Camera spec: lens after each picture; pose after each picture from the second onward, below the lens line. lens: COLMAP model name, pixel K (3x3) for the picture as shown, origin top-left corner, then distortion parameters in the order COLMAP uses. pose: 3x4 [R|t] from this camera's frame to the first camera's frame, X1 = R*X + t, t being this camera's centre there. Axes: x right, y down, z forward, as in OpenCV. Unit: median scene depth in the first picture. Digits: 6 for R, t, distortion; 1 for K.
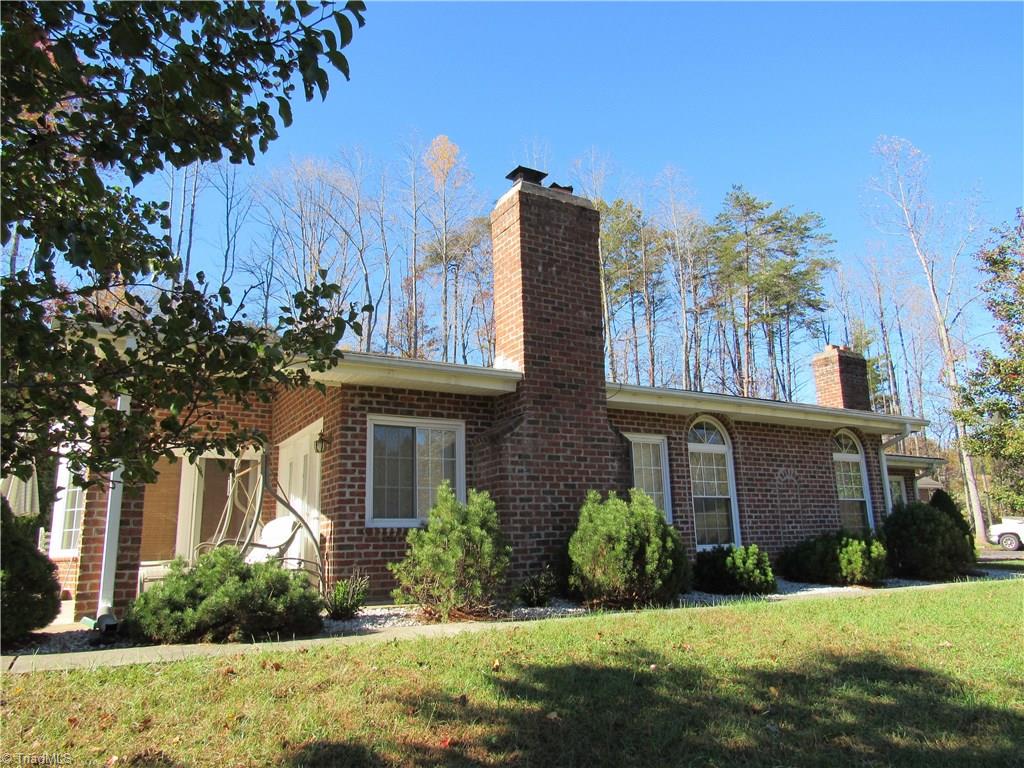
lens RADIAL K [[717.8, 0, 500.2], [0, 717.8, 383.2], [0, 0, 1]] dist [-0.026294, -0.001240]
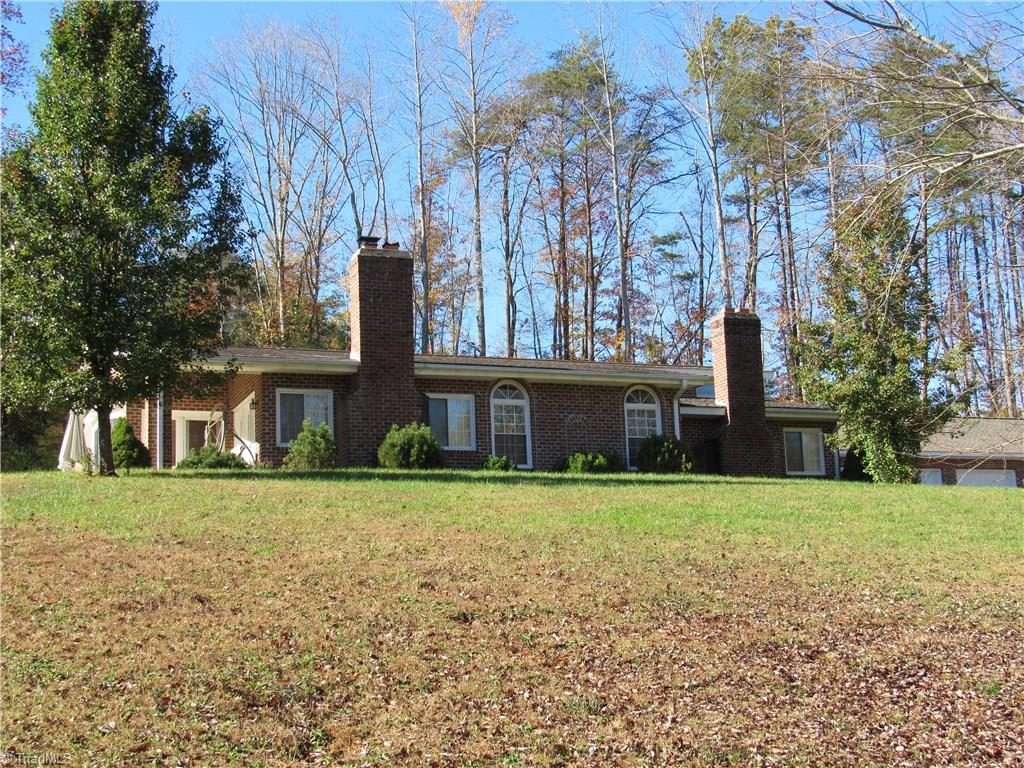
lens RADIAL K [[1613.7, 0, 512.0], [0, 1613.7, 384.0], [0, 0, 1]] dist [-0.159110, -0.012031]
pose [[0.989087, -0.040547, -0.141644, 0.909741], [0.046576, 0.998133, 0.039509, -0.093369], [0.139778, -0.045675, 0.989129, -2.736808]]
